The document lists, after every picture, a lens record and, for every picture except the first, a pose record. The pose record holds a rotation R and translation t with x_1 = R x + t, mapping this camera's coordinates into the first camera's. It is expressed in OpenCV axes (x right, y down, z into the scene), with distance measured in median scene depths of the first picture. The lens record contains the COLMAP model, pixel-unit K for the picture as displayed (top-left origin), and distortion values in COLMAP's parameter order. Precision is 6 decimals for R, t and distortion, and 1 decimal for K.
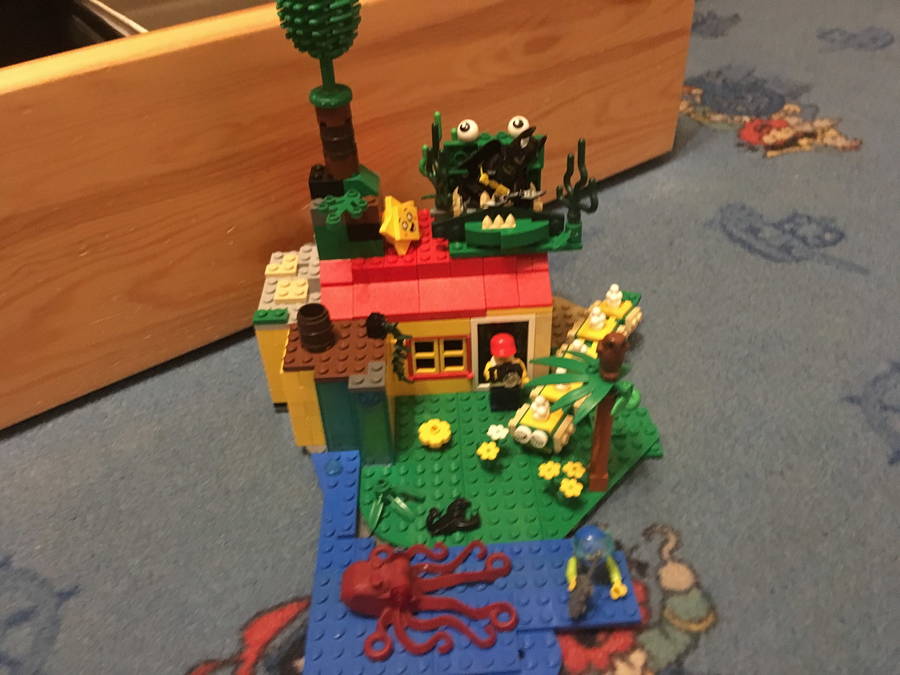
lens RADIAL K [[782.1, 0, 447.0], [0, 782.1, 328.6], [0, 0, 1]] dist [0.091056, -0.160980]
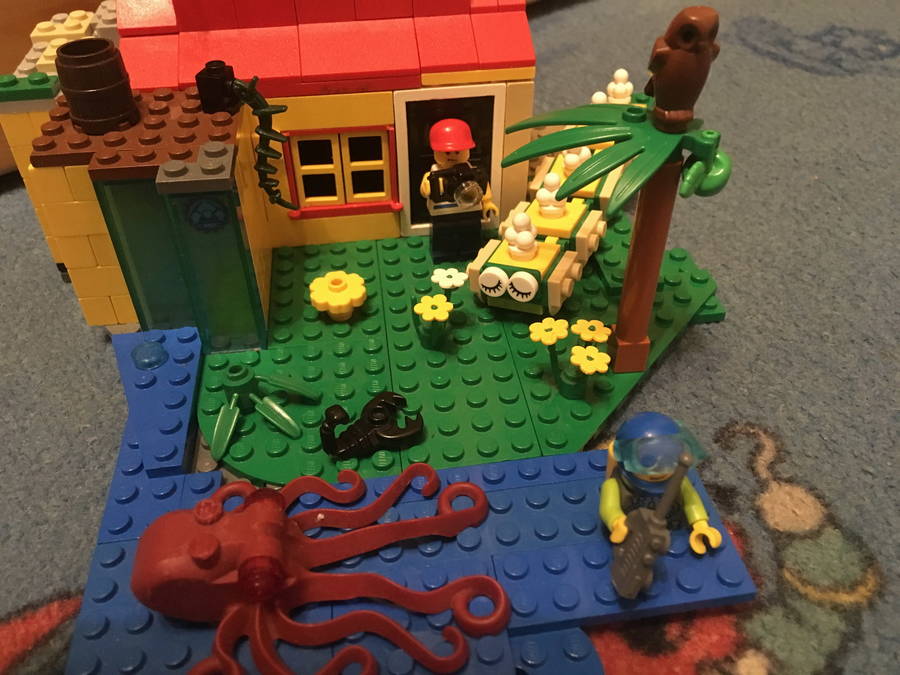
lens RADIAL K [[782.1, 0, 448.7], [0, 782.1, 336.4], [0, 0, 1]] dist [0.091056, -0.160980]
pose [[0.995012, -0.036701, 0.092753, 0.011079], [0.032980, 0.998601, 0.041337, 0.151800], [-0.094141, -0.038072, 0.994831, 0.445591]]
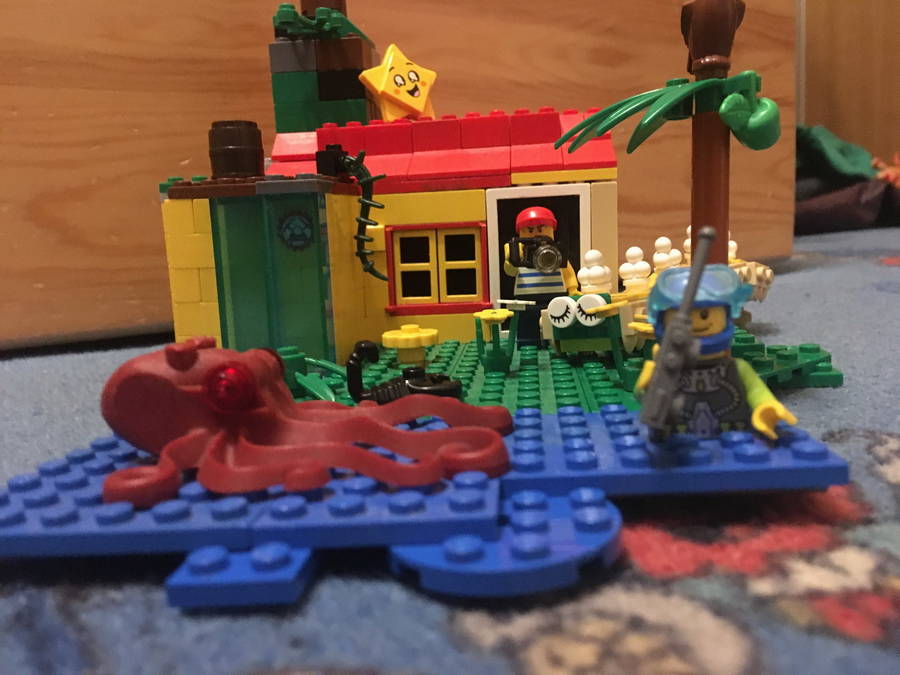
lens RADIAL K [[782.1, 0, 447.4], [0, 782.1, 339.3], [0, 0, 1]] dist [0.091056, -0.160980]
pose [[0.990448, 0.017878, -0.136721, 0.093770], [-0.081422, 0.876052, -0.475294, 0.424138], [0.111277, 0.481886, 0.869139, 0.532082]]
